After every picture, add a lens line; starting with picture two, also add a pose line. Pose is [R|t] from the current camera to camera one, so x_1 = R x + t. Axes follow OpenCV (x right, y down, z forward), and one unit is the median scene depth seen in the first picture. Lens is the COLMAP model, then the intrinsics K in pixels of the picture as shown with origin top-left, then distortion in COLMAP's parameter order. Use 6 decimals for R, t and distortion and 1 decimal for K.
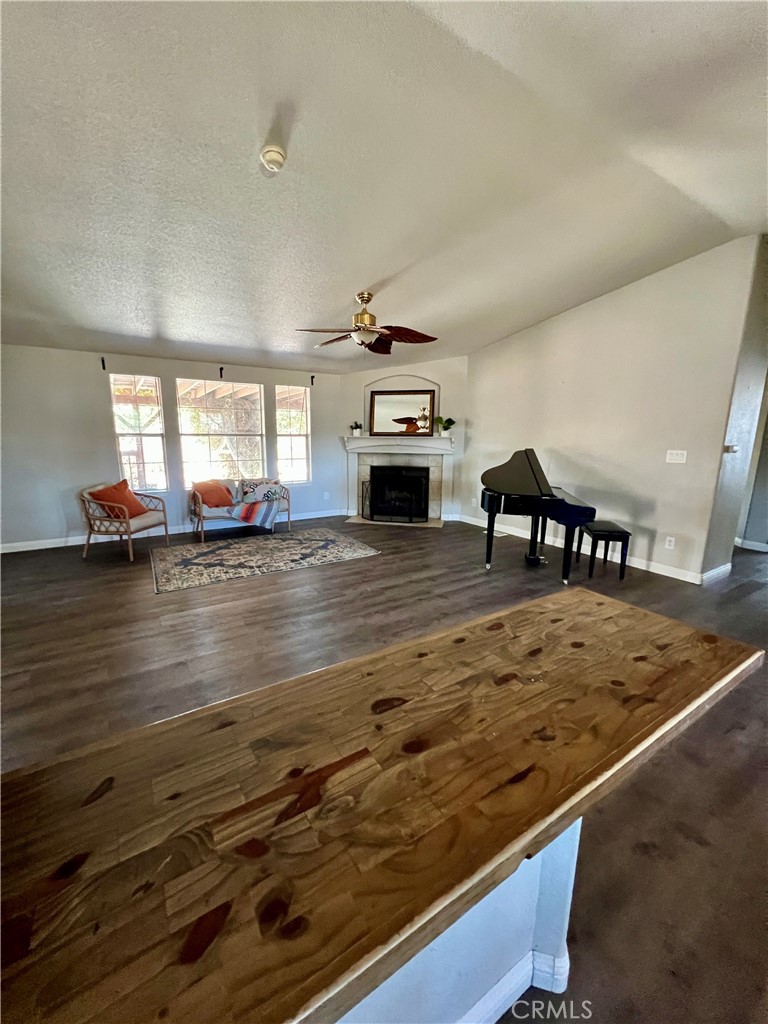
lens RADIAL K [[412.3, 0, 384.0], [0, 412.3, 512.0], [0, 0, 1]] dist [-0.000254, 0.000212]
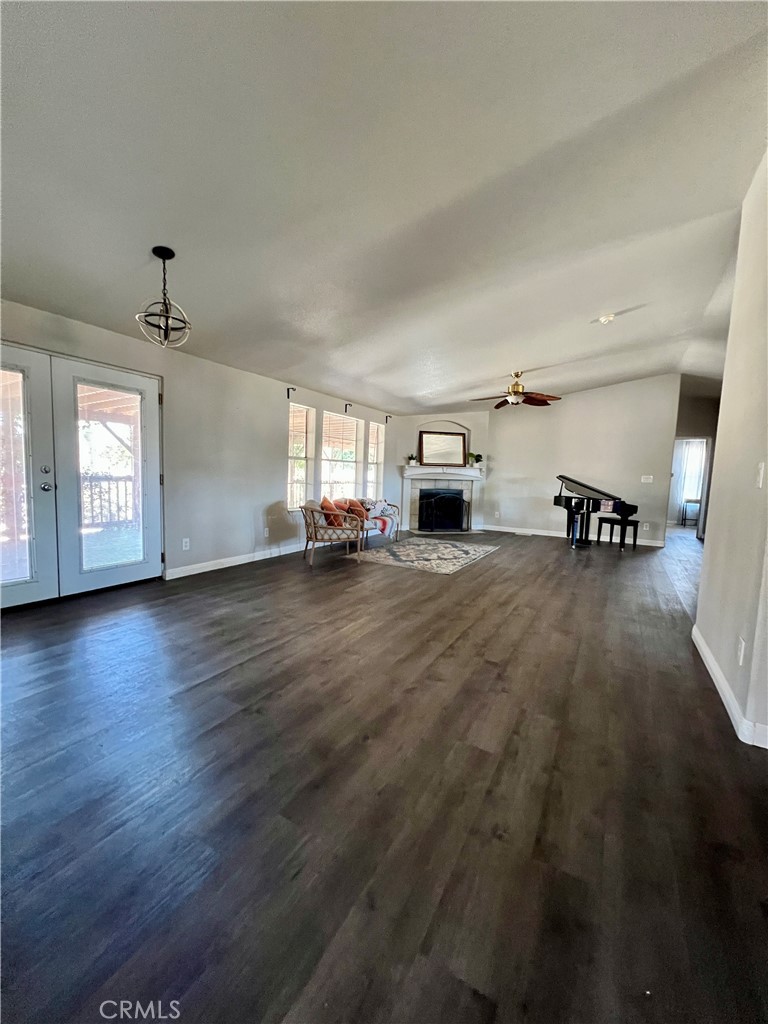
lens RADIAL K [[412.3, 0, 384.0], [0, 412.3, 512.0], [0, 0, 1]] dist [-0.000254, 0.000212]
pose [[0.894701, -0.021296, 0.446158, -0.739308], [0.061789, 0.995160, -0.076407, 0.049583], [-0.442372, 0.095929, 0.891686, -0.066469]]
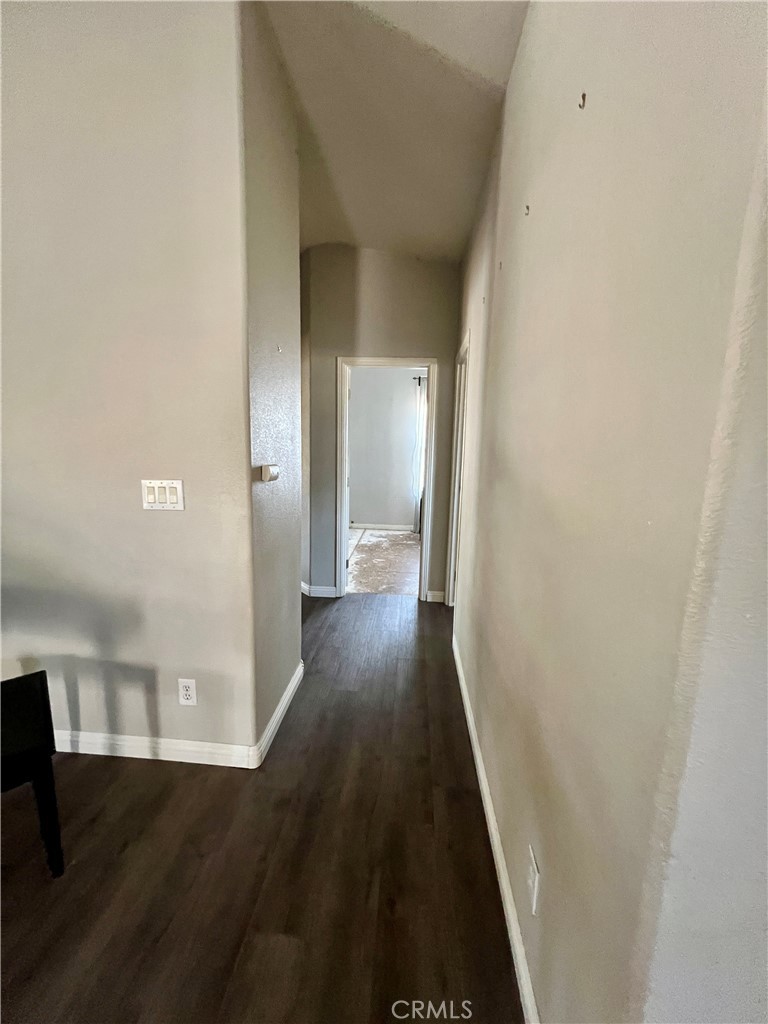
lens RADIAL K [[411.5, 0, 384.0], [0, 411.5, 512.0], [0, 0, 1]] dist [-0.000687, 0.000361]
pose [[0.604960, -0.127332, 0.786009, 0.329954], [0.137971, 0.988962, 0.054020, -0.069507], [-0.784211, 0.075766, 0.615851, 0.366294]]
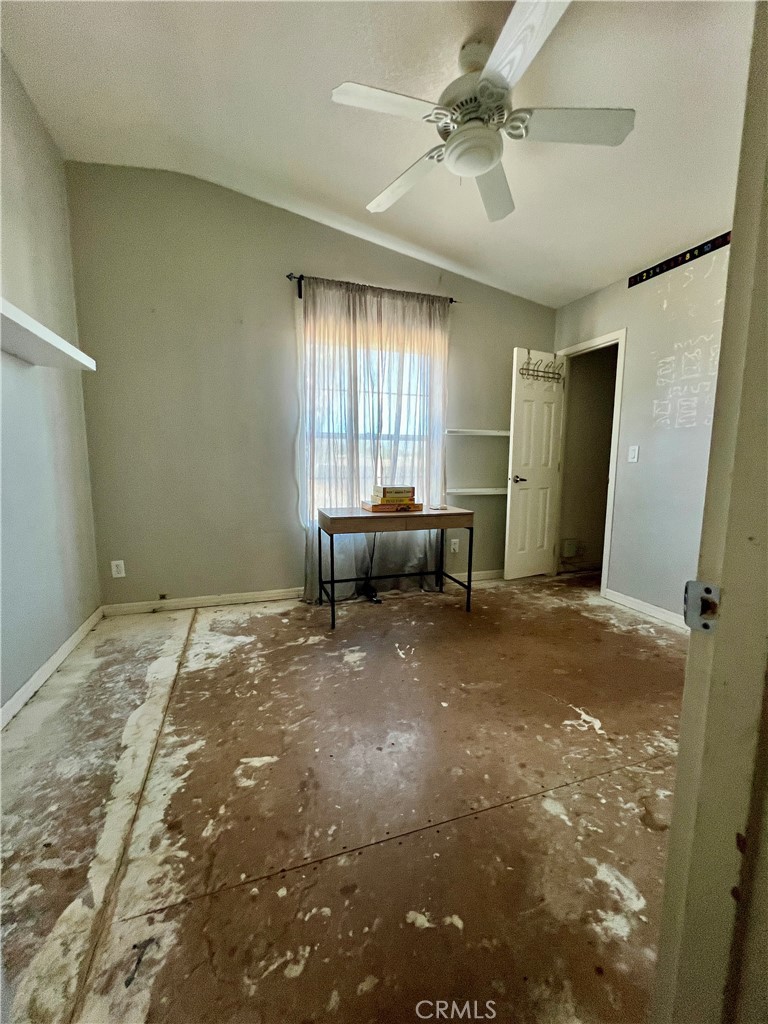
lens RADIAL K [[411.5, 0, 384.0], [0, 411.5, 512.0], [0, 0, 1]] dist [-0.000687, 0.000361]
pose [[0.249106, -0.129059, 0.959838, 0.513113], [0.188268, 0.978628, 0.082724, -0.076251], [-0.950001, 0.160100, 0.268080, 0.519145]]
